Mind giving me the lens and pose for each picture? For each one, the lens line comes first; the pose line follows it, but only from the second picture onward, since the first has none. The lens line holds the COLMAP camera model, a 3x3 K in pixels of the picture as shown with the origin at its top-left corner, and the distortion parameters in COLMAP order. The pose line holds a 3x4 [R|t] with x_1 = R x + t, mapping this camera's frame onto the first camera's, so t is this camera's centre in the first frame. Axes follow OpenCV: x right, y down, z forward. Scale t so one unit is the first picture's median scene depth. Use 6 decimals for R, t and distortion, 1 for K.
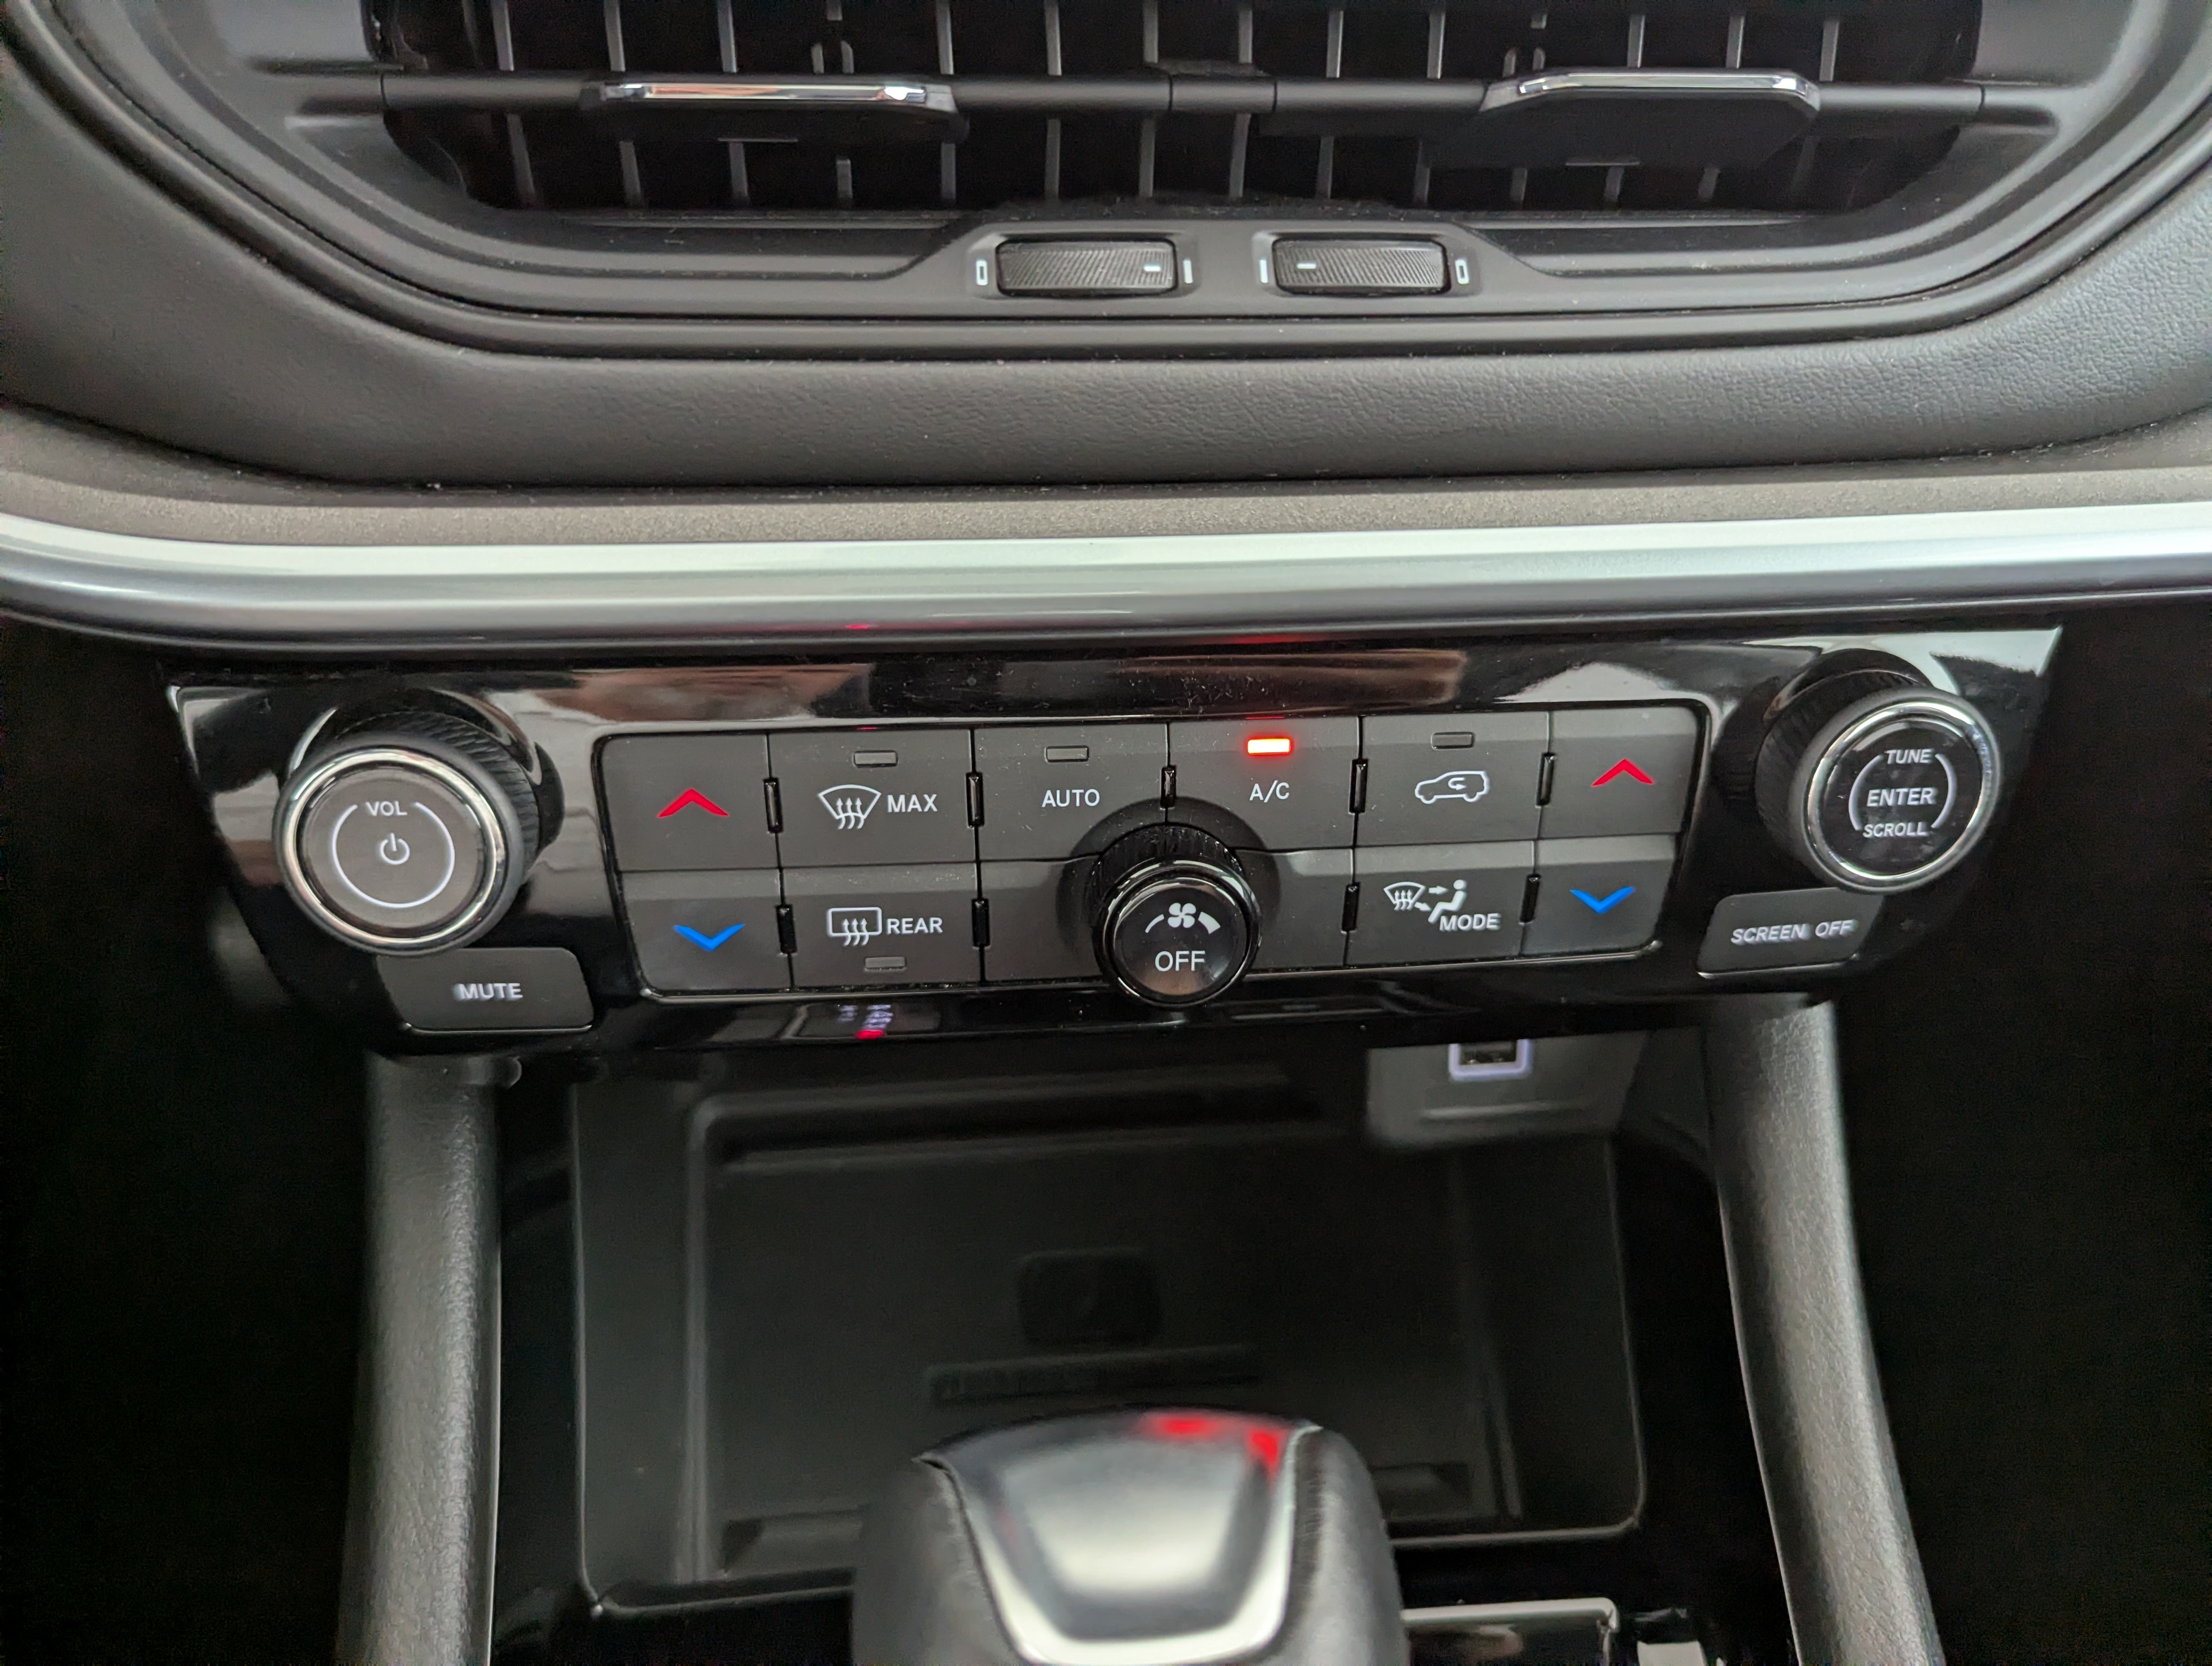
lens RADIAL K [[1589.4, 0, 1120.1], [0, 1589.4, 815.1], [0, 0, 1]] dist [0.014623, -0.028538]
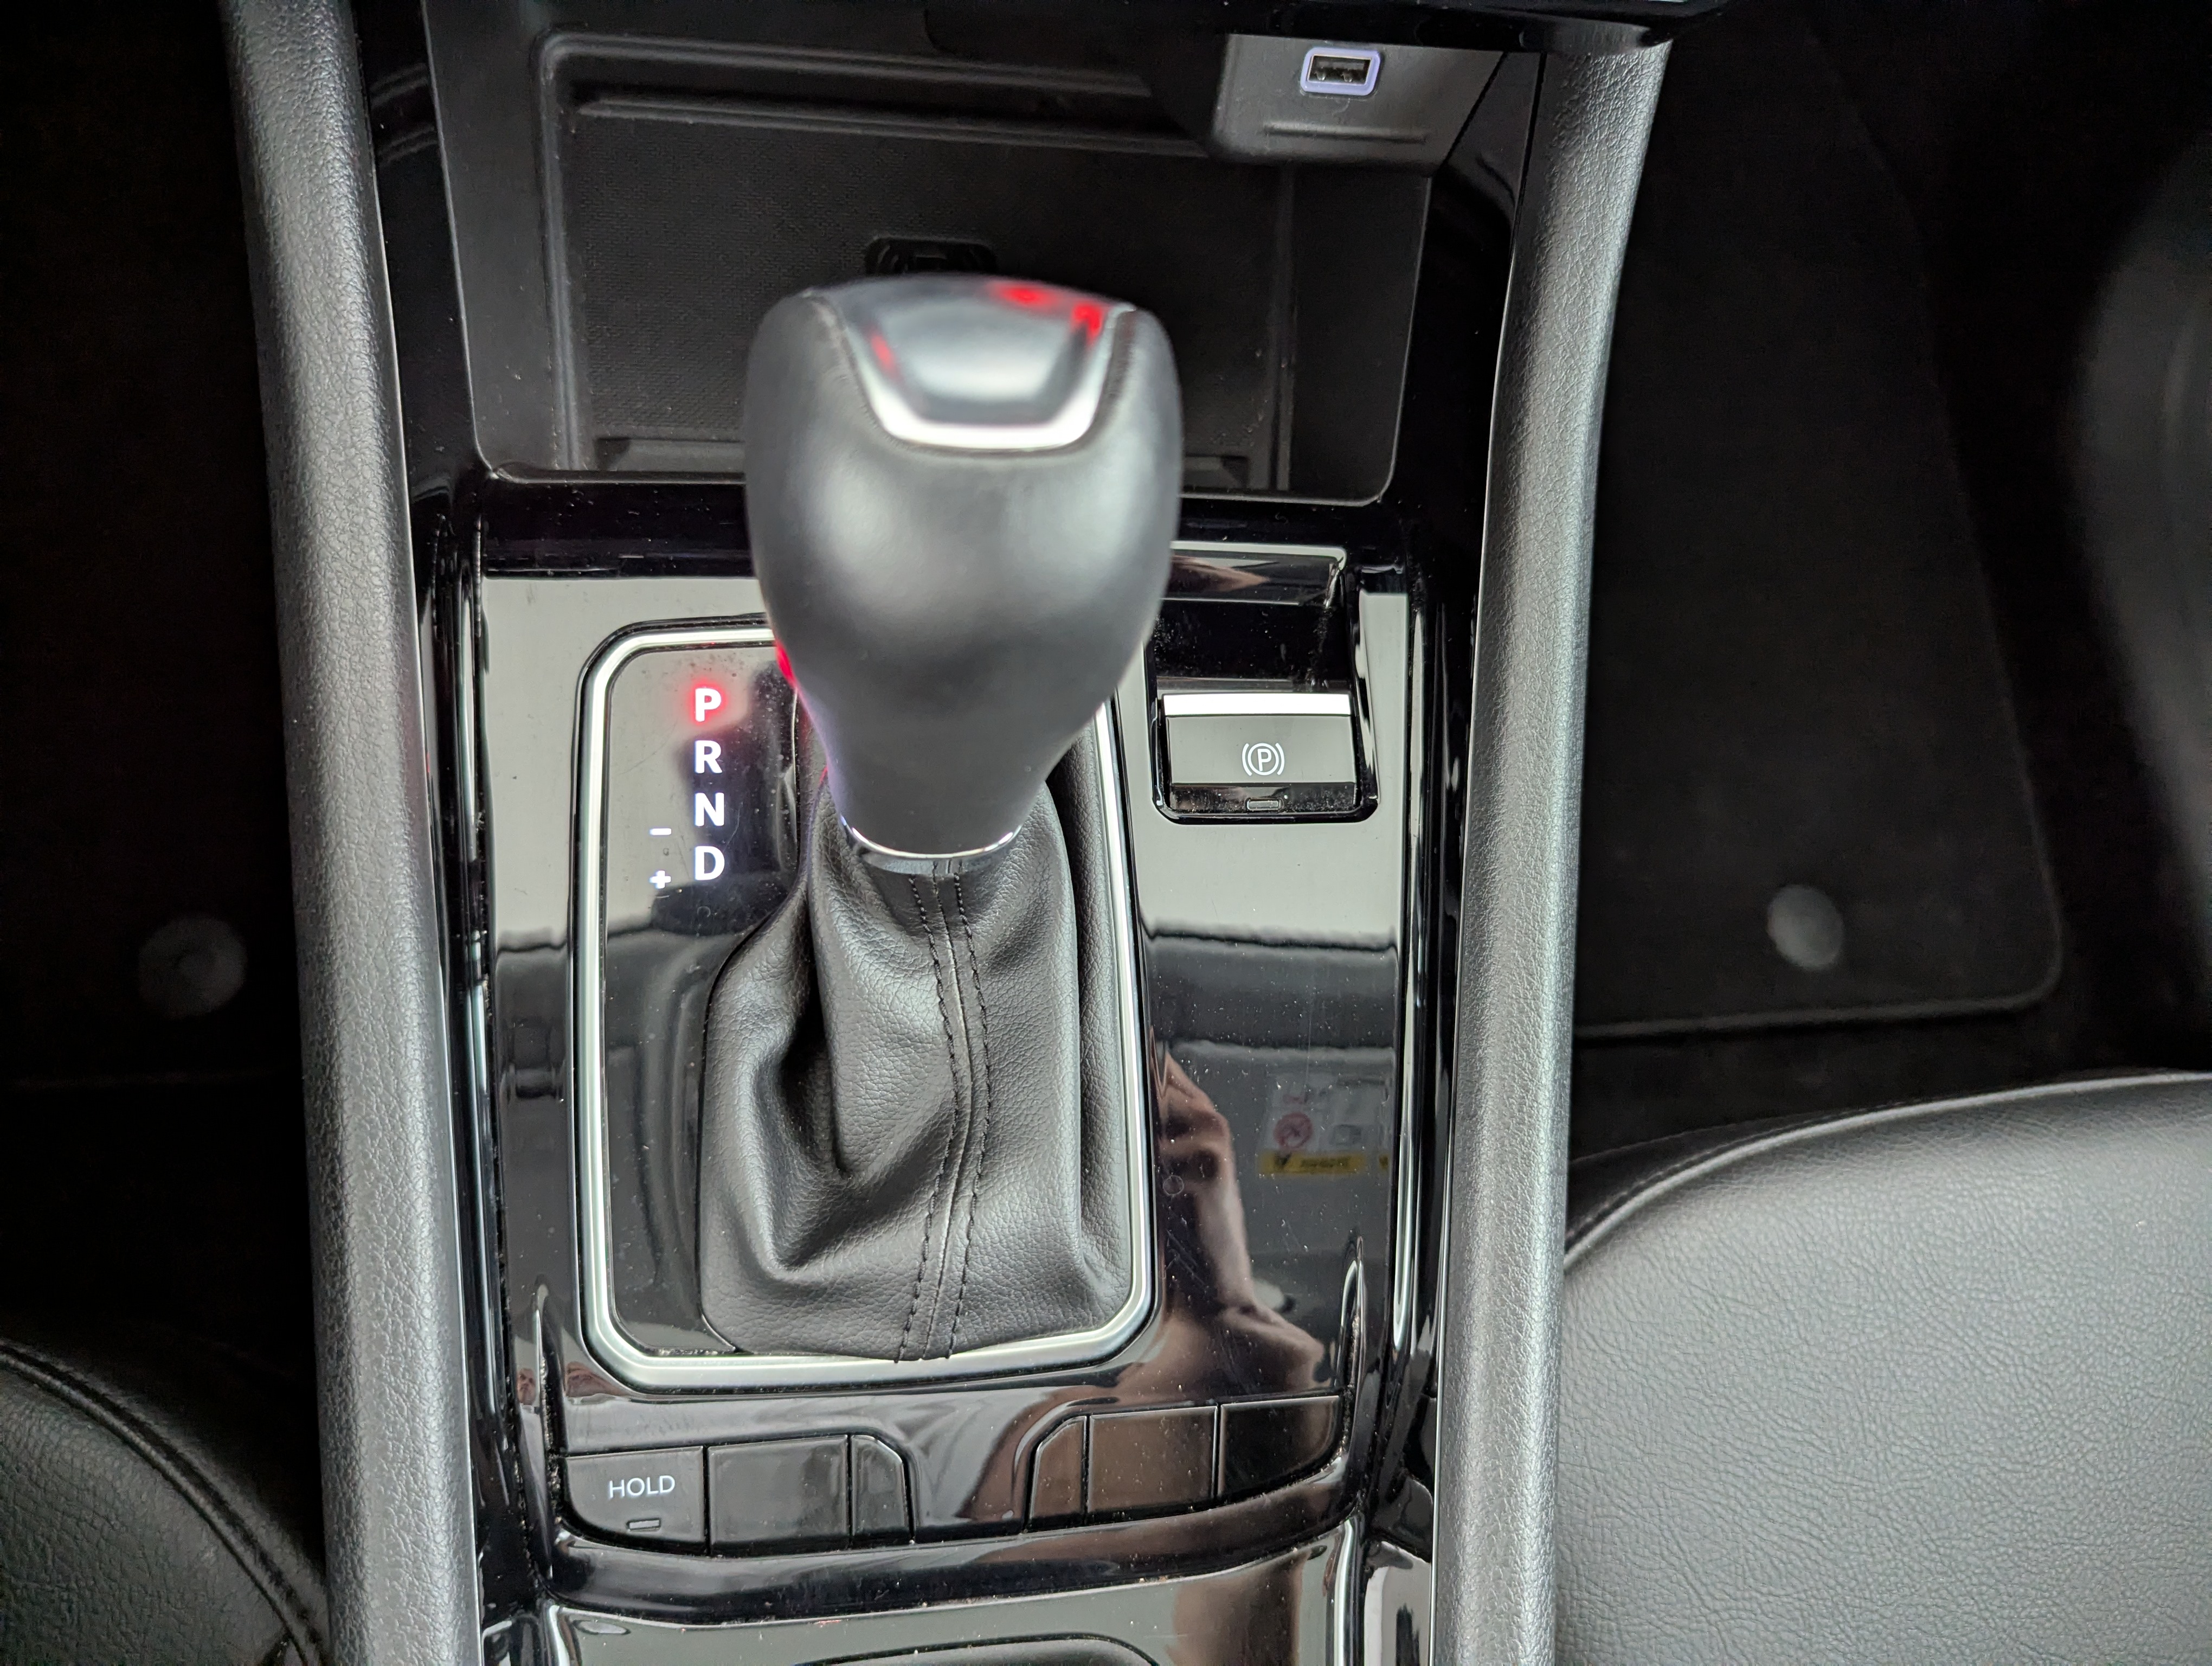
lens RADIAL K [[1589.4, 0, 1098.2], [0, 1589.4, 814.1], [0, 0, 1]] dist [0.014623, -0.028538]
pose [[0.989889, 0.077966, 0.118491, -0.013253], [-0.128063, 0.850415, 0.510288, 0.075159], [-0.060982, -0.520303, 0.851802, -0.174031]]
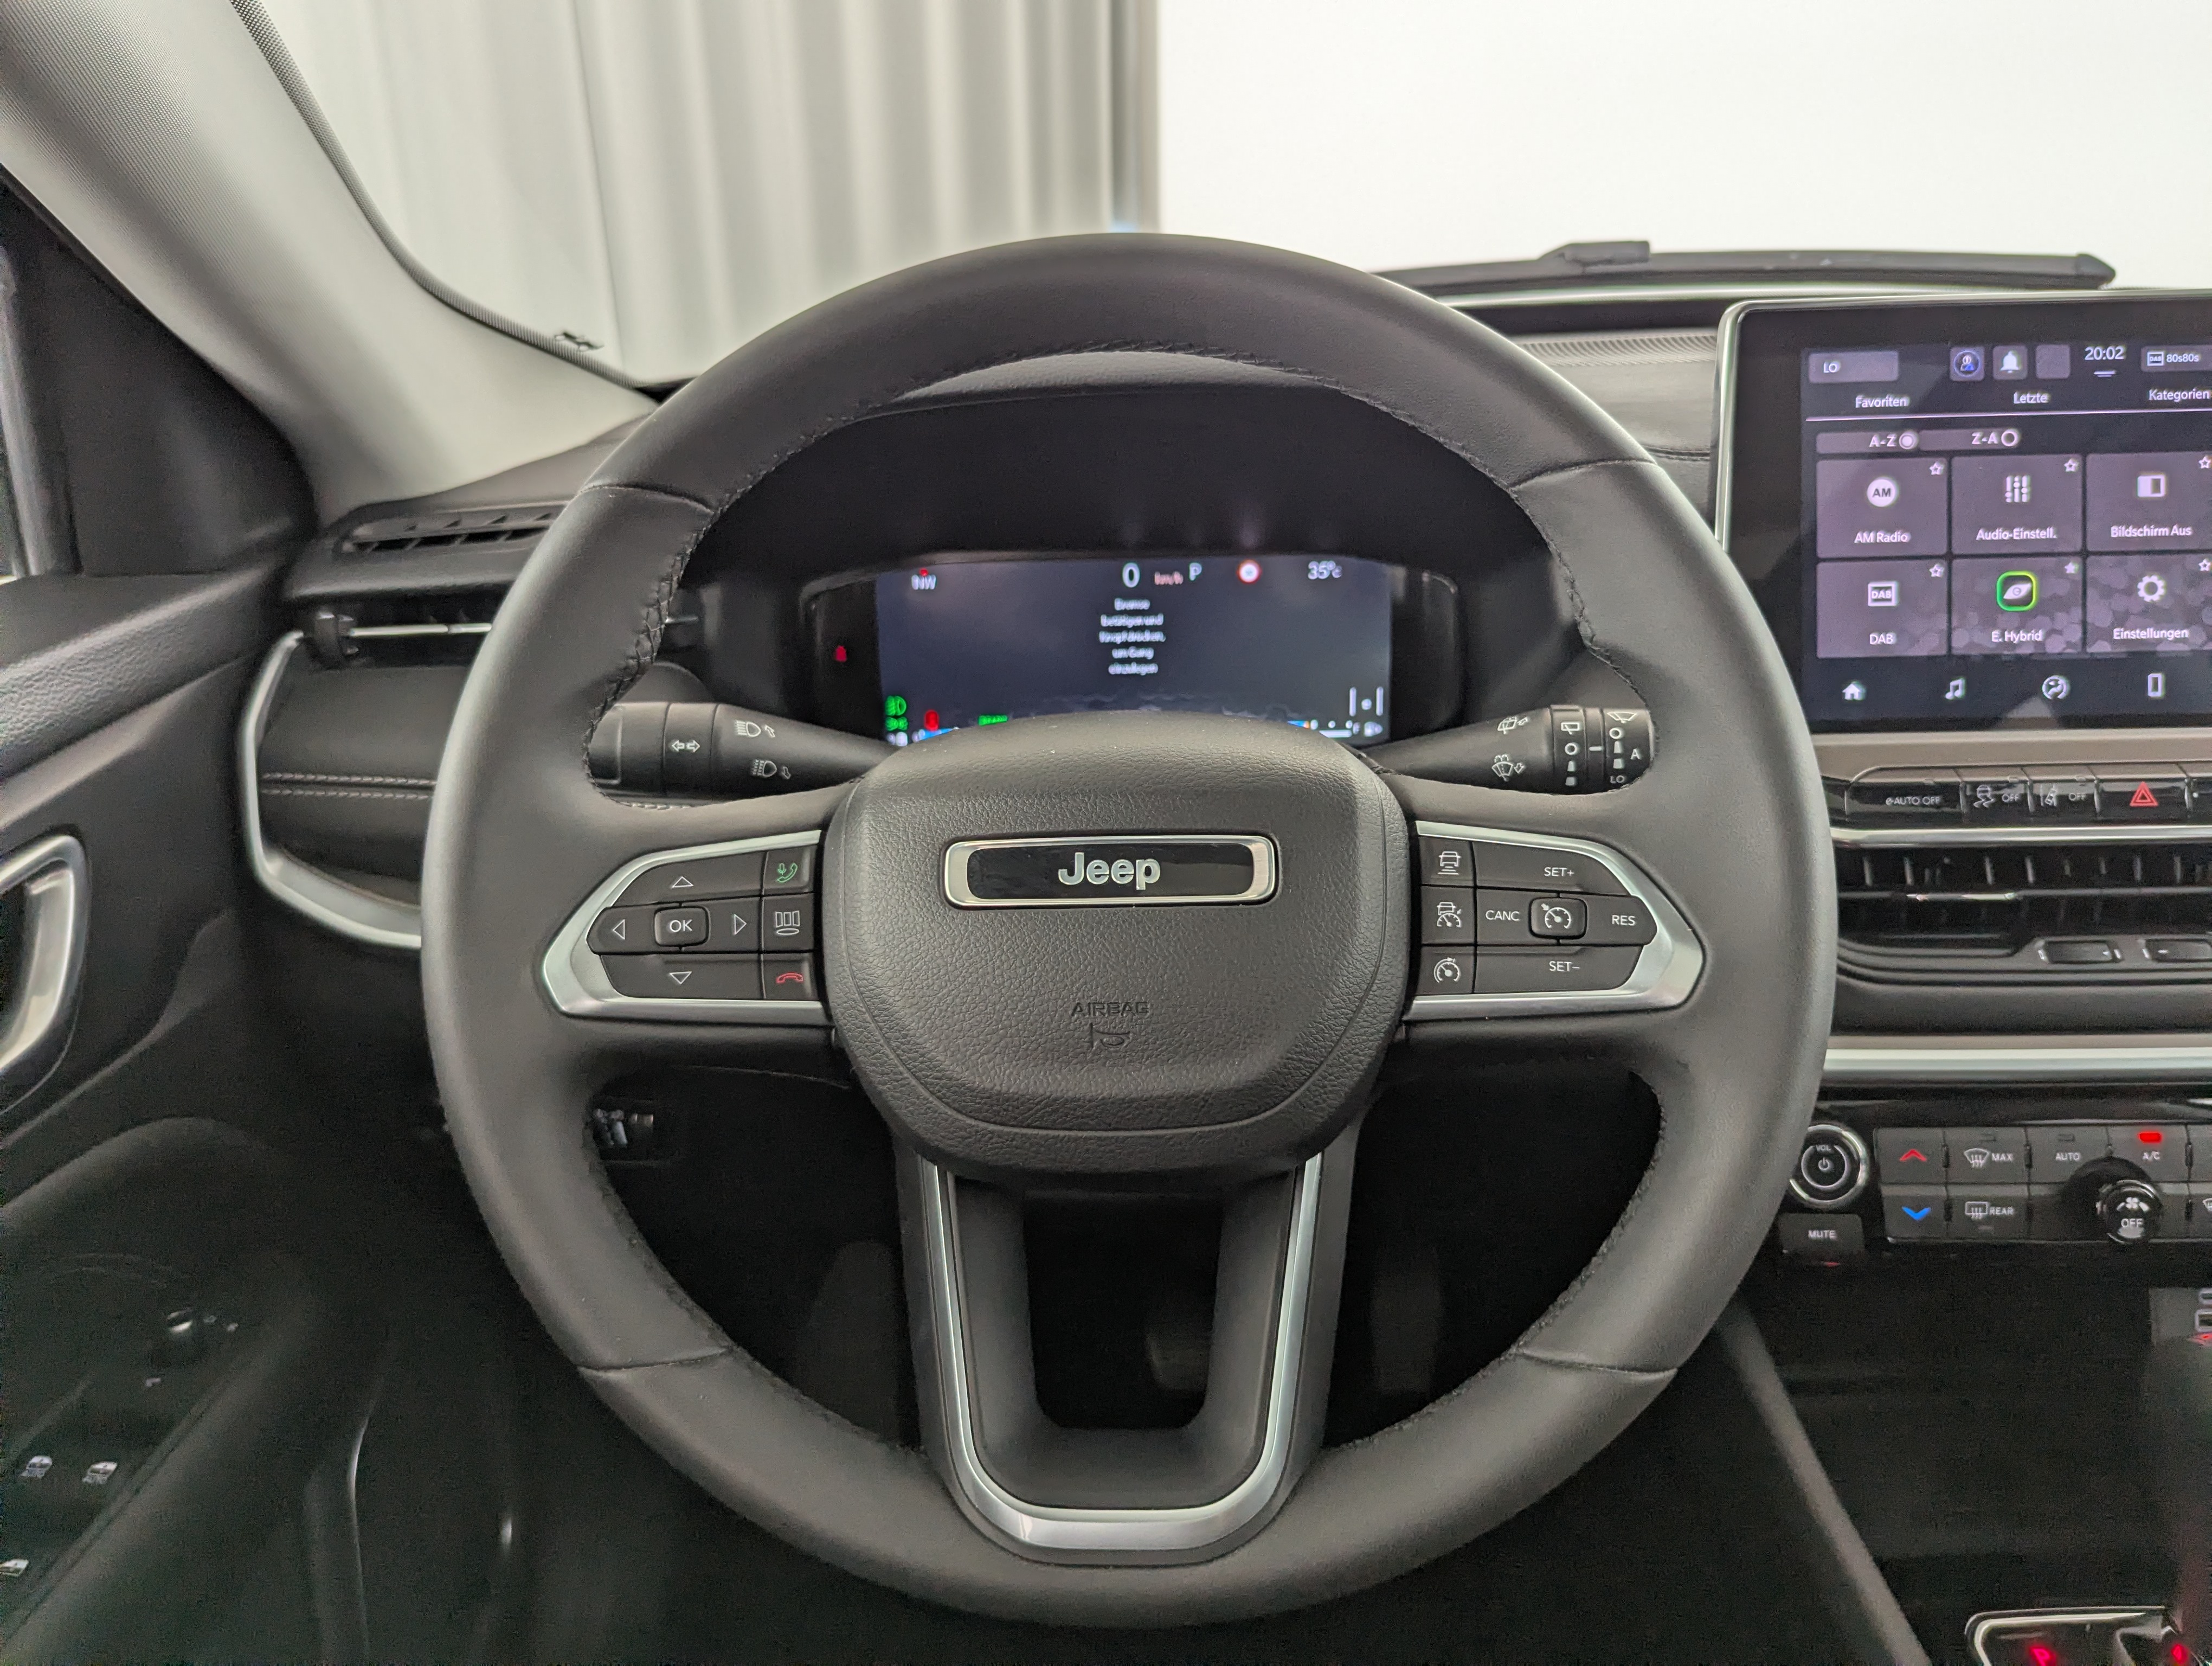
lens RADIAL K [[1589.4, 0, 1085.3], [0, 1589.4, 822.4], [0, 0, 1]] dist [0.014623, -0.028538]
pose [[0.989763, -0.015878, -0.141833, -1.157309], [-0.033206, 0.940900, -0.337052, 0.375524], [0.138803, 0.338312, 0.930741, -1.640411]]
